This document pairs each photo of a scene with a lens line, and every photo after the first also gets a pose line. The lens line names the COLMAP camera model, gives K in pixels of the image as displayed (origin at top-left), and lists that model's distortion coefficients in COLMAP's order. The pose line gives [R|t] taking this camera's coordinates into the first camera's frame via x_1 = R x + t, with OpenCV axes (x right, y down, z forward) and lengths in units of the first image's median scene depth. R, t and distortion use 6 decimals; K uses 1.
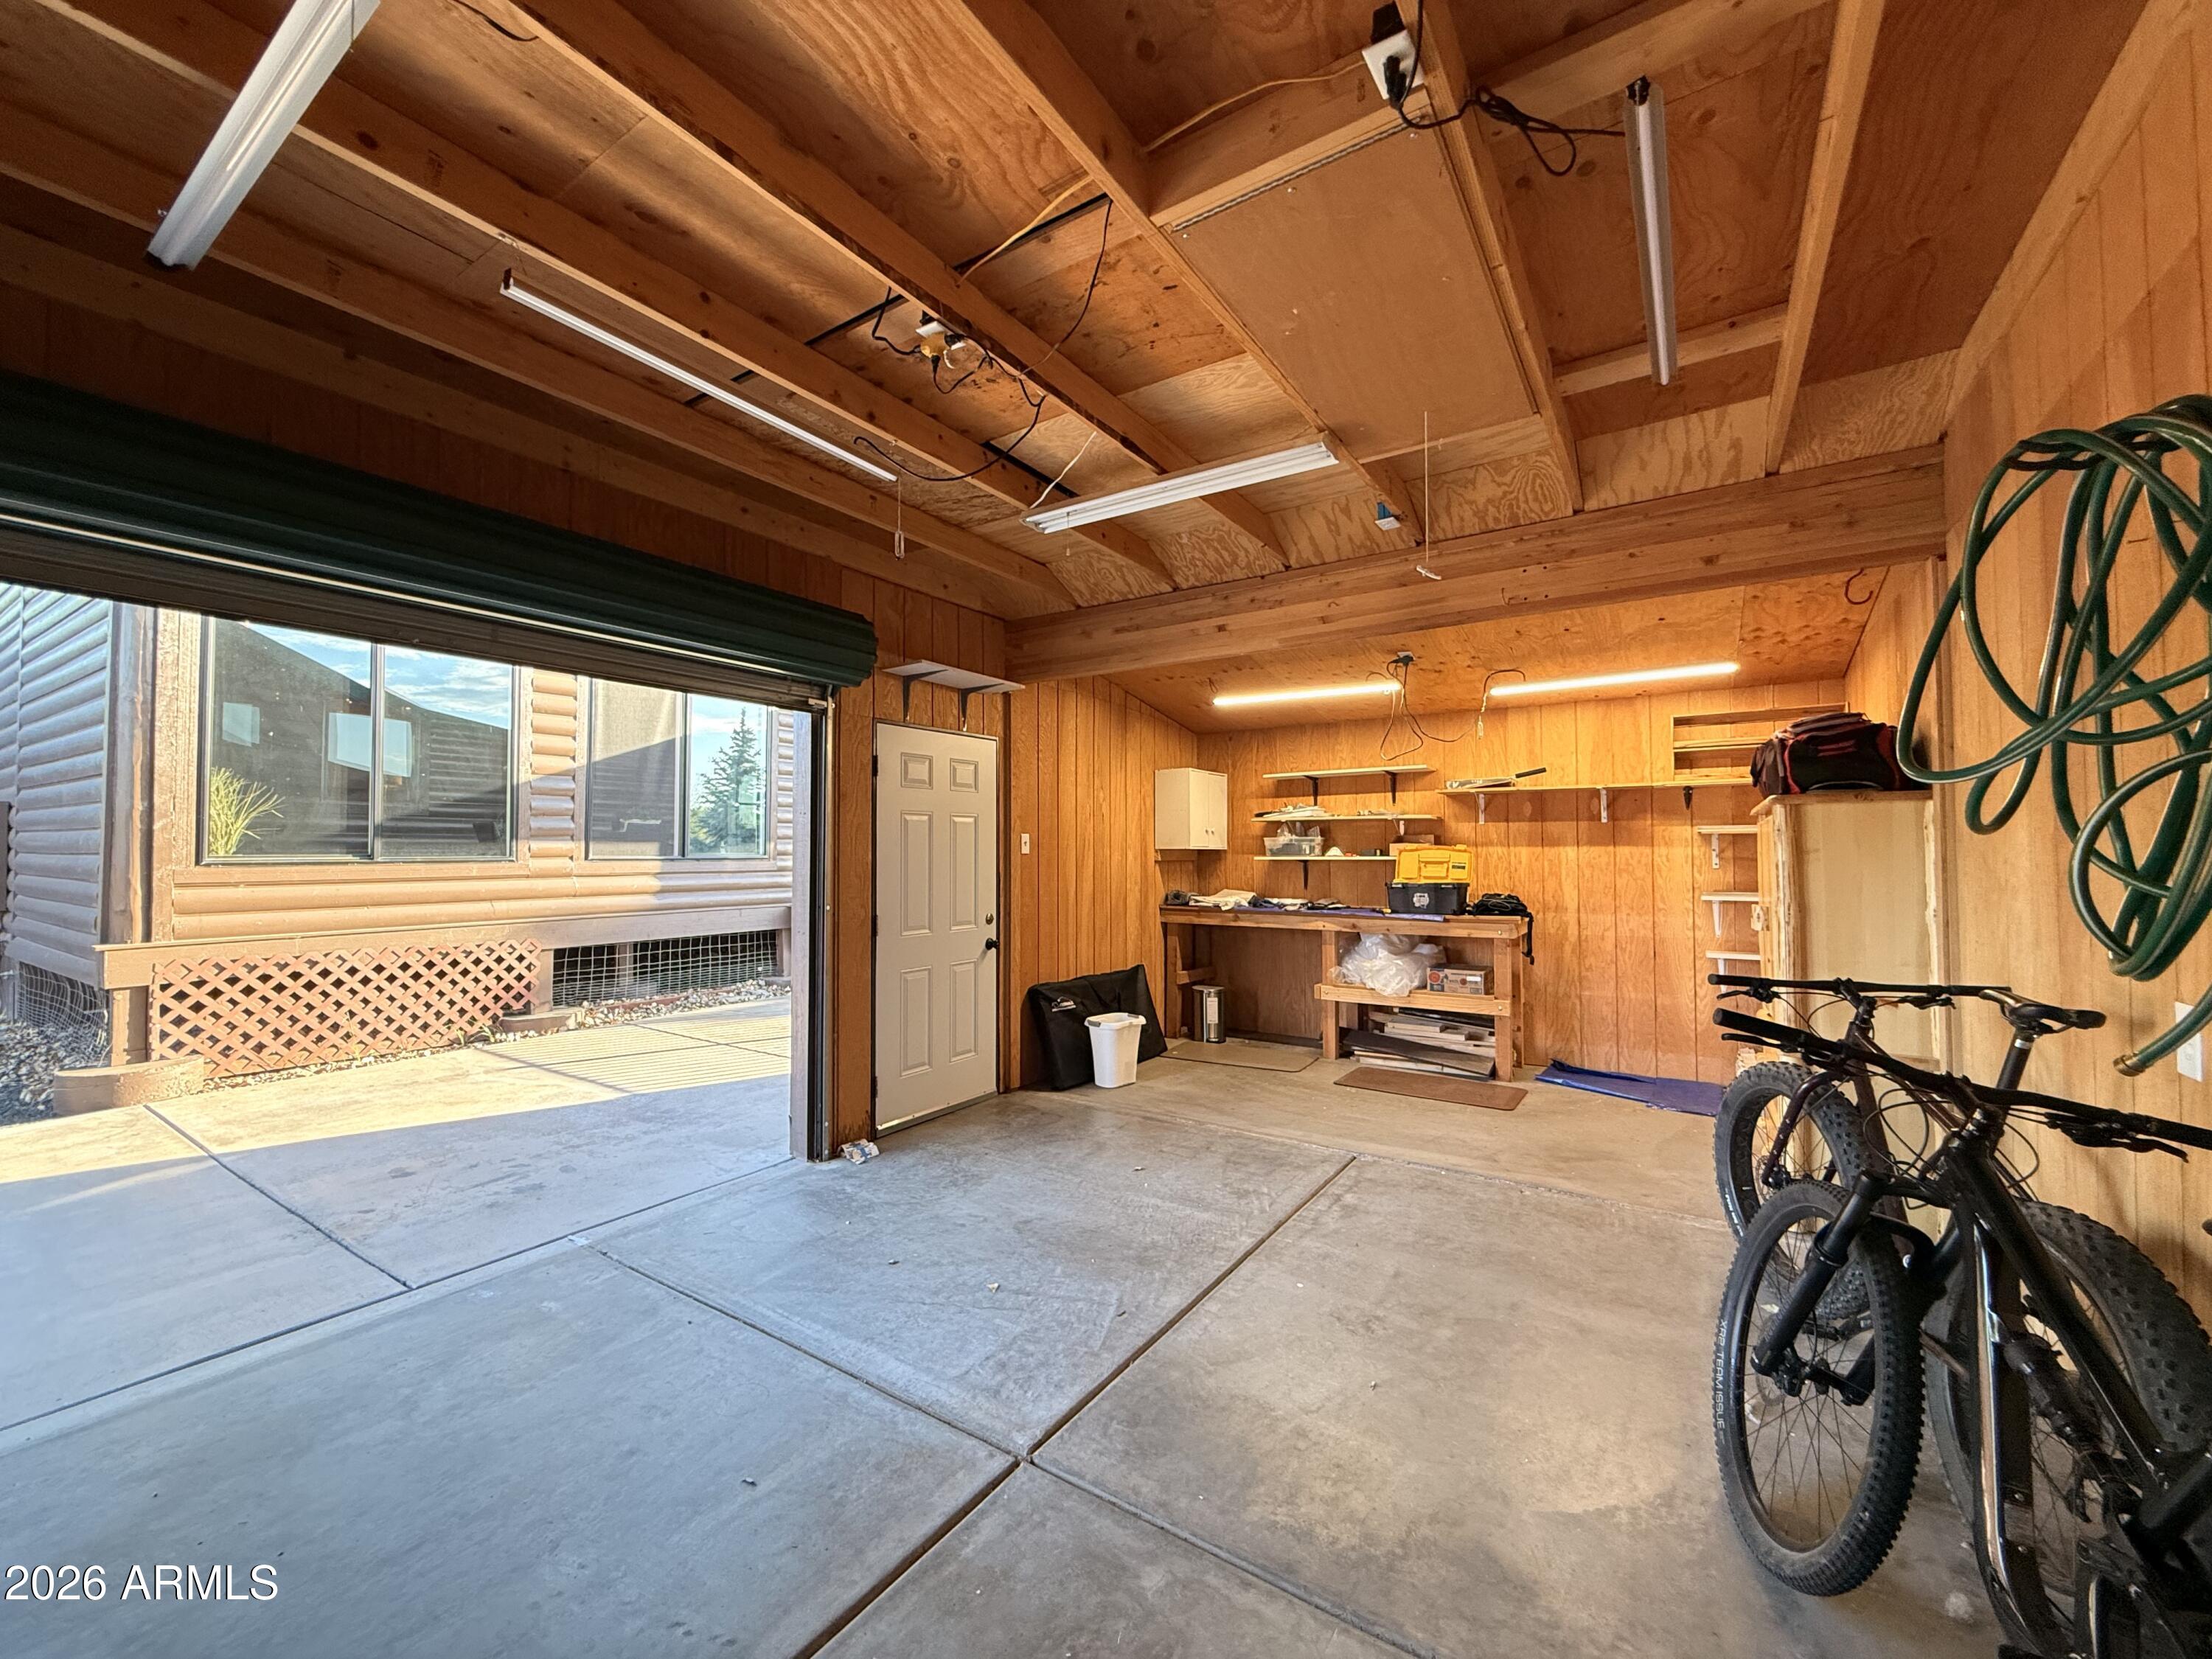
lens RADIAL K [[885.9, 0, 1099.2], [0, 885.9, 827.4], [0, 0, 1]] dist [0.003257, 0.000352]
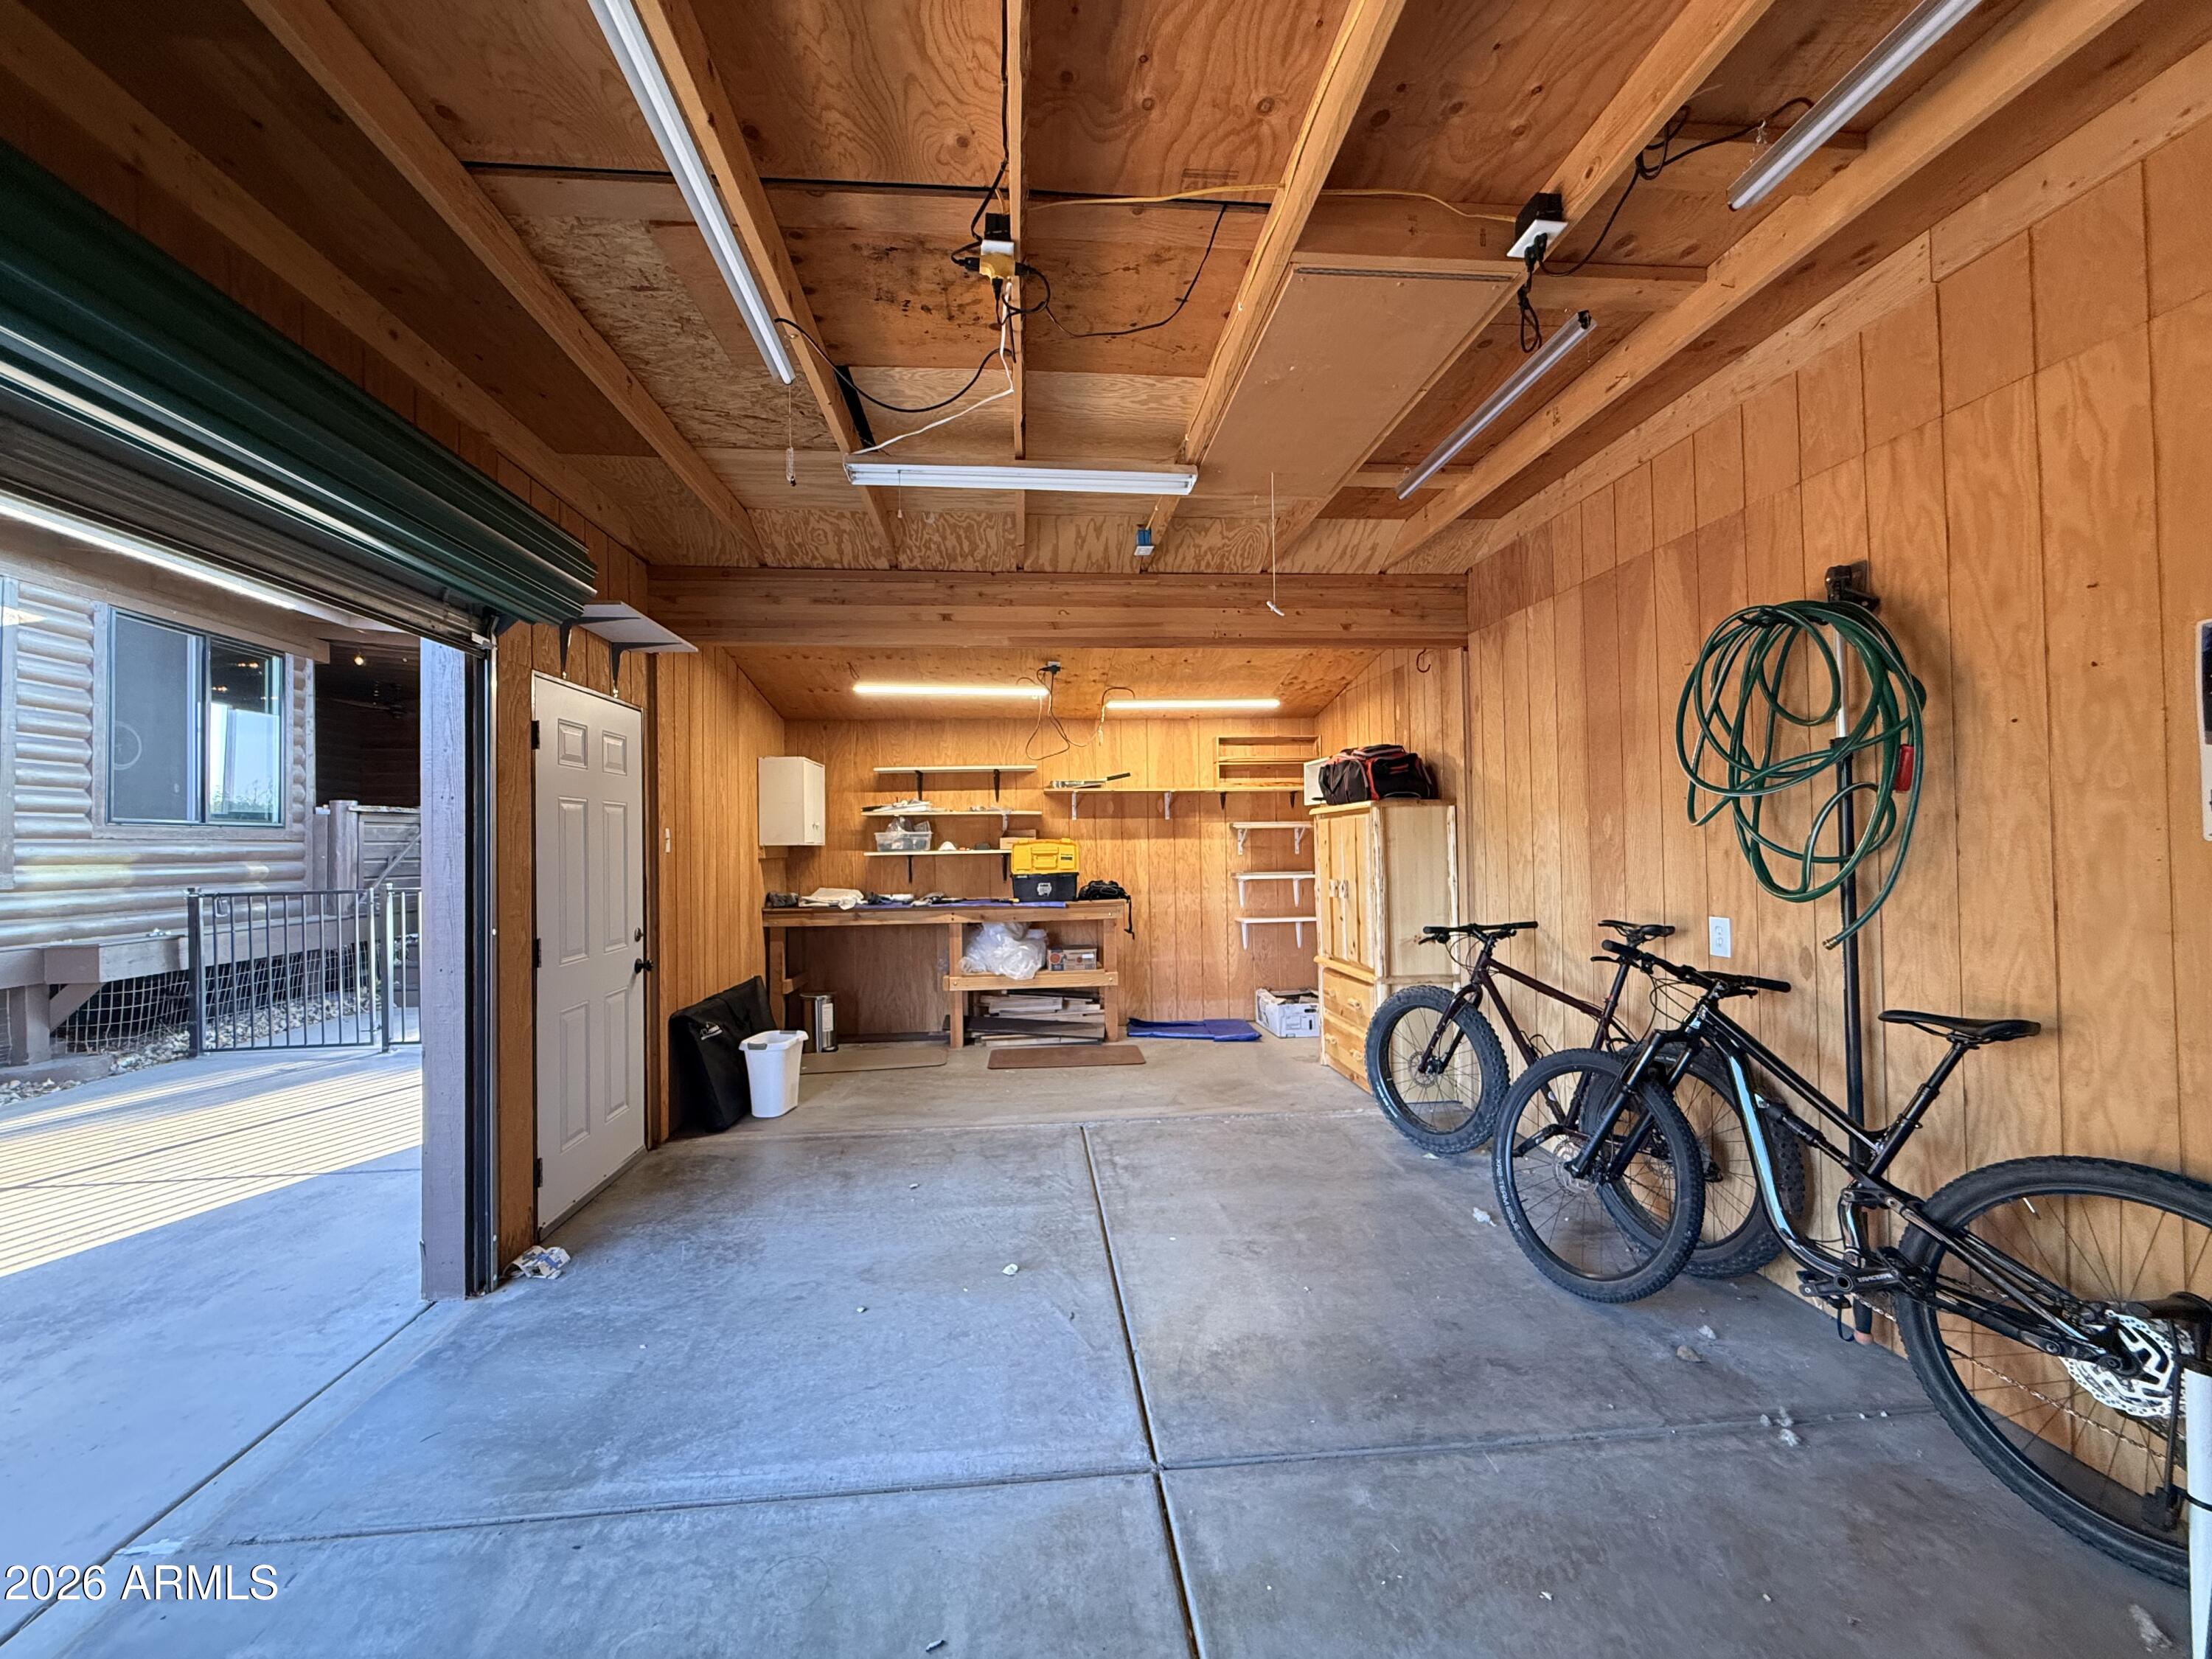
lens RADIAL K [[885.9, 0, 1102.3], [0, 885.9, 826.5], [0, 0, 1]] dist [0.003257, 0.000352]
pose [[0.777020, 0.001589, 0.629474, -0.321651], [-0.003501, 0.999992, 0.001797, 0.003155], [-0.629466, -0.003600, 0.777019, 0.124292]]
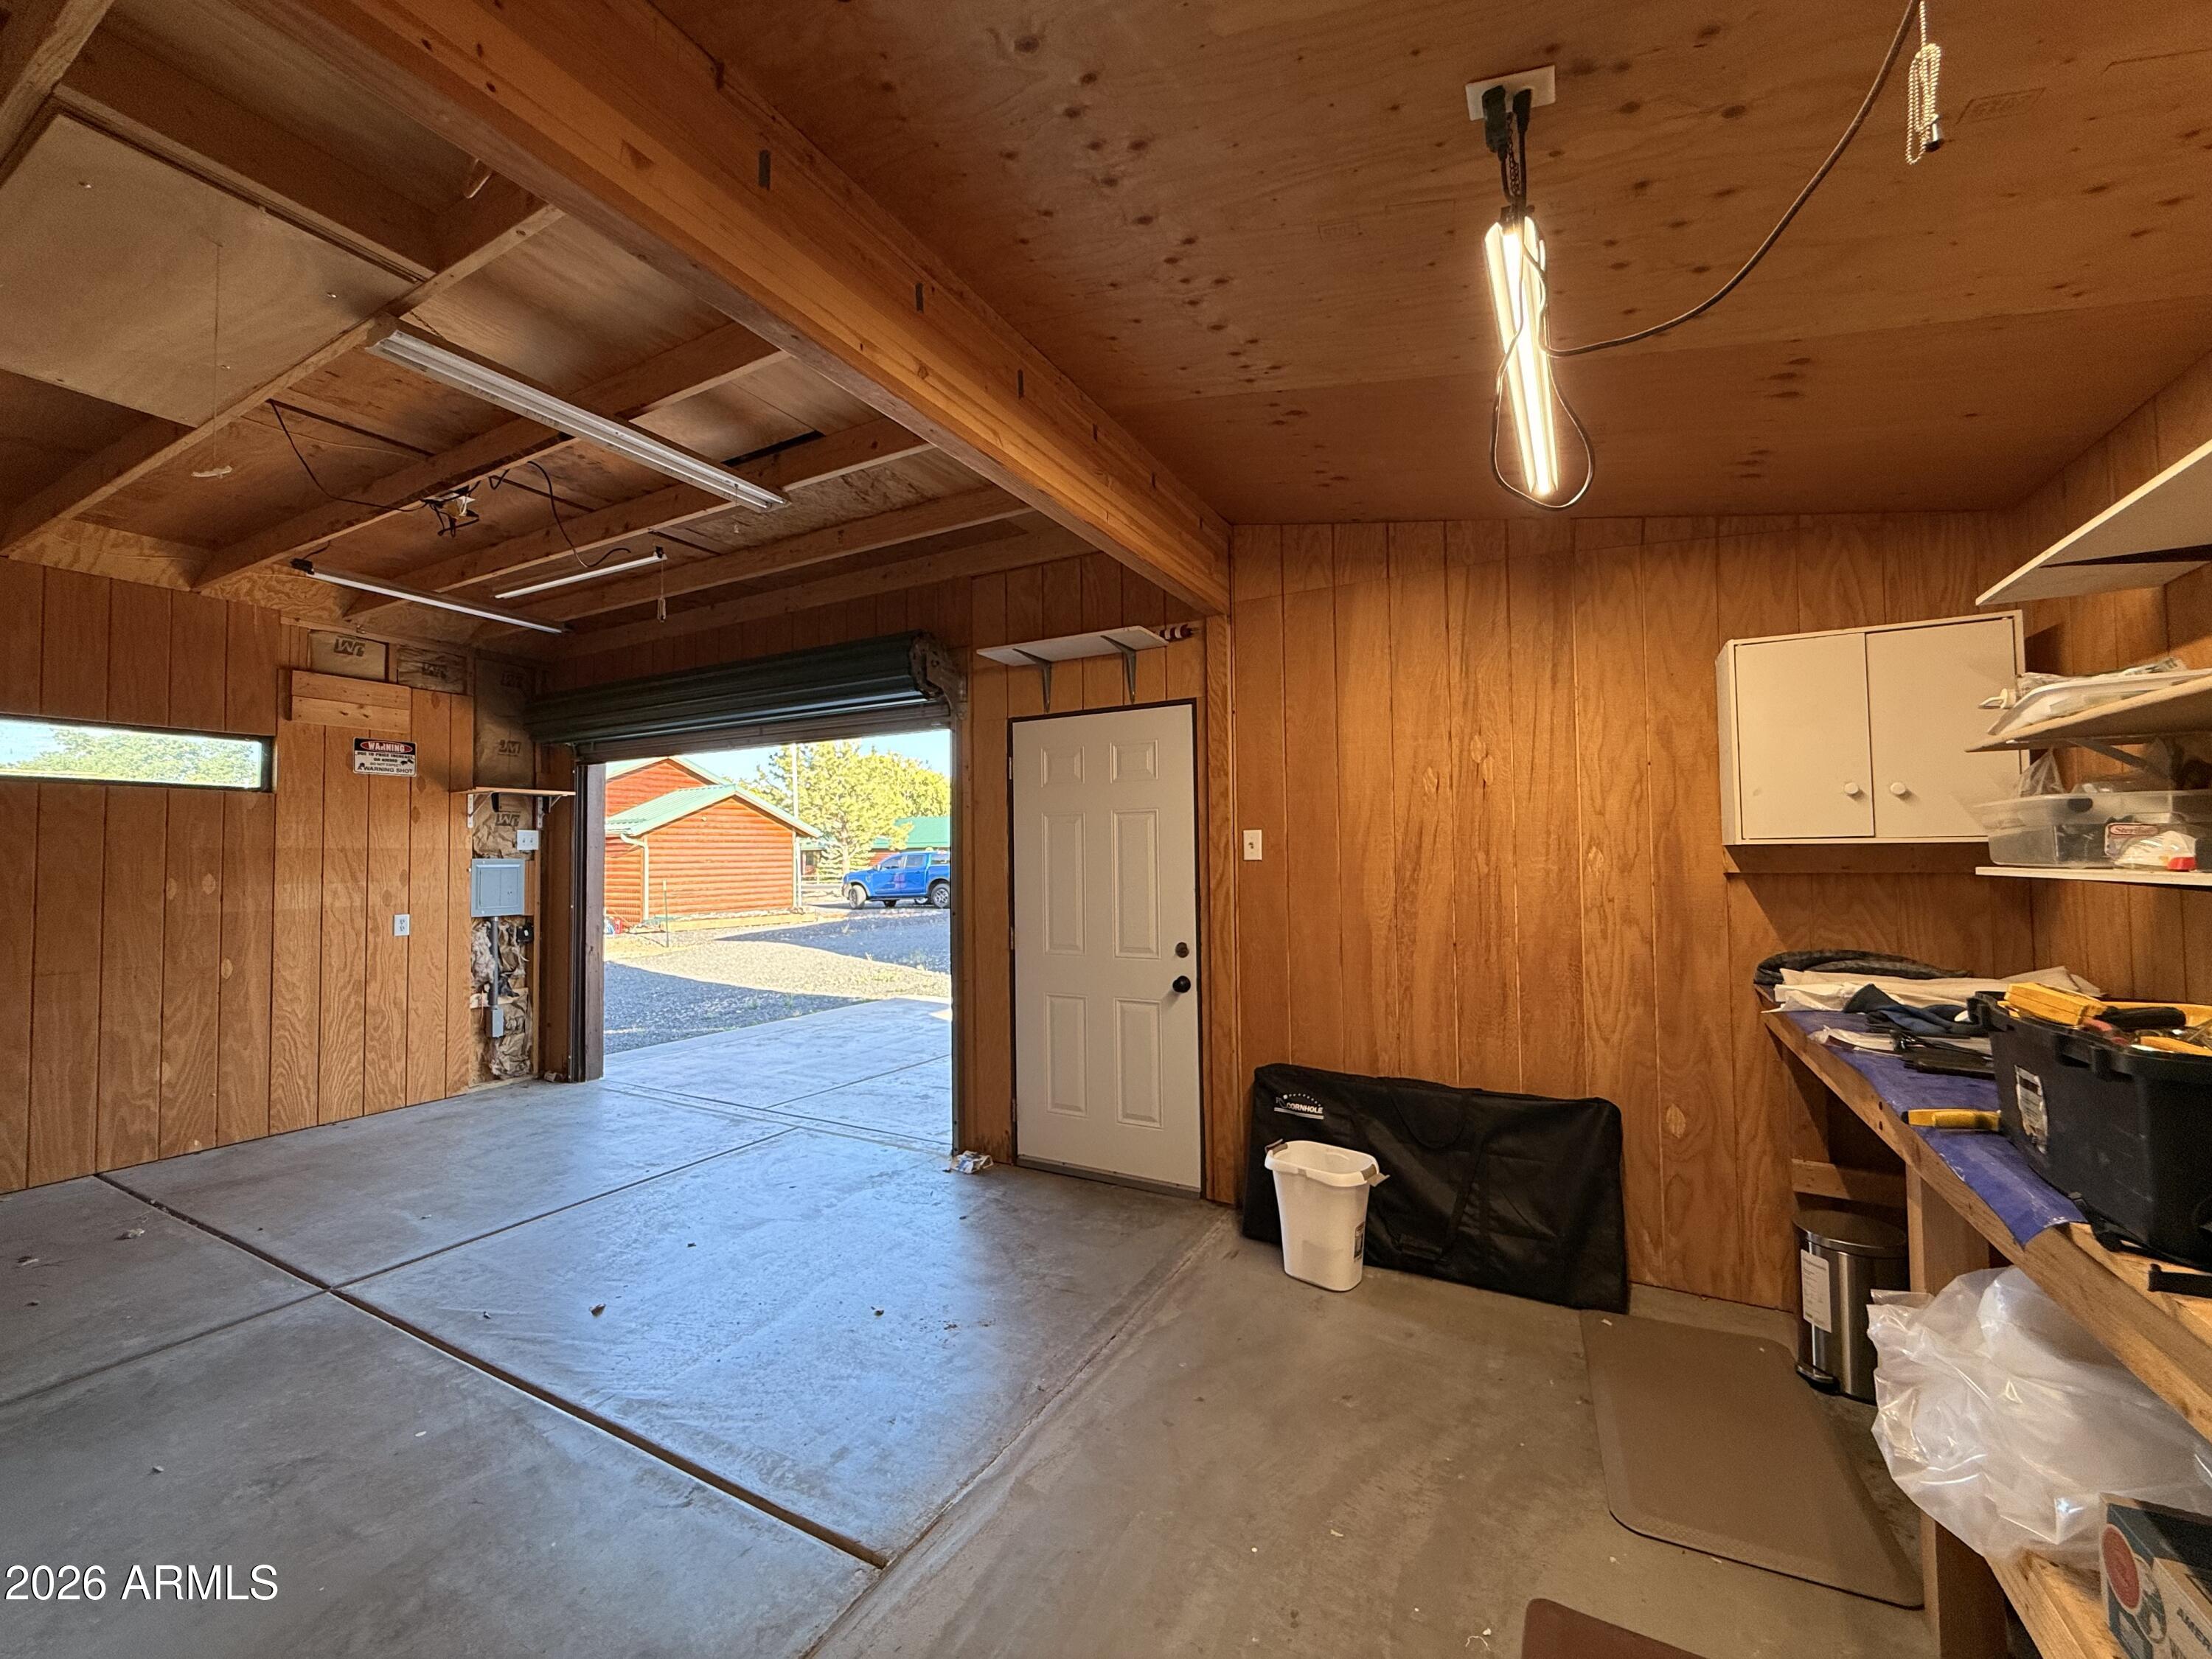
lens RADIAL K [[885.9, 0, 1090.8], [0, 885.9, 828.4], [0, 0, 1]] dist [0.003257, 0.000352]
pose [[0.077914, -0.032822, -0.996420, 0.638458], [0.039734, 0.998766, -0.029792, 0.024035], [0.996168, -0.037271, 0.079122, 0.929284]]
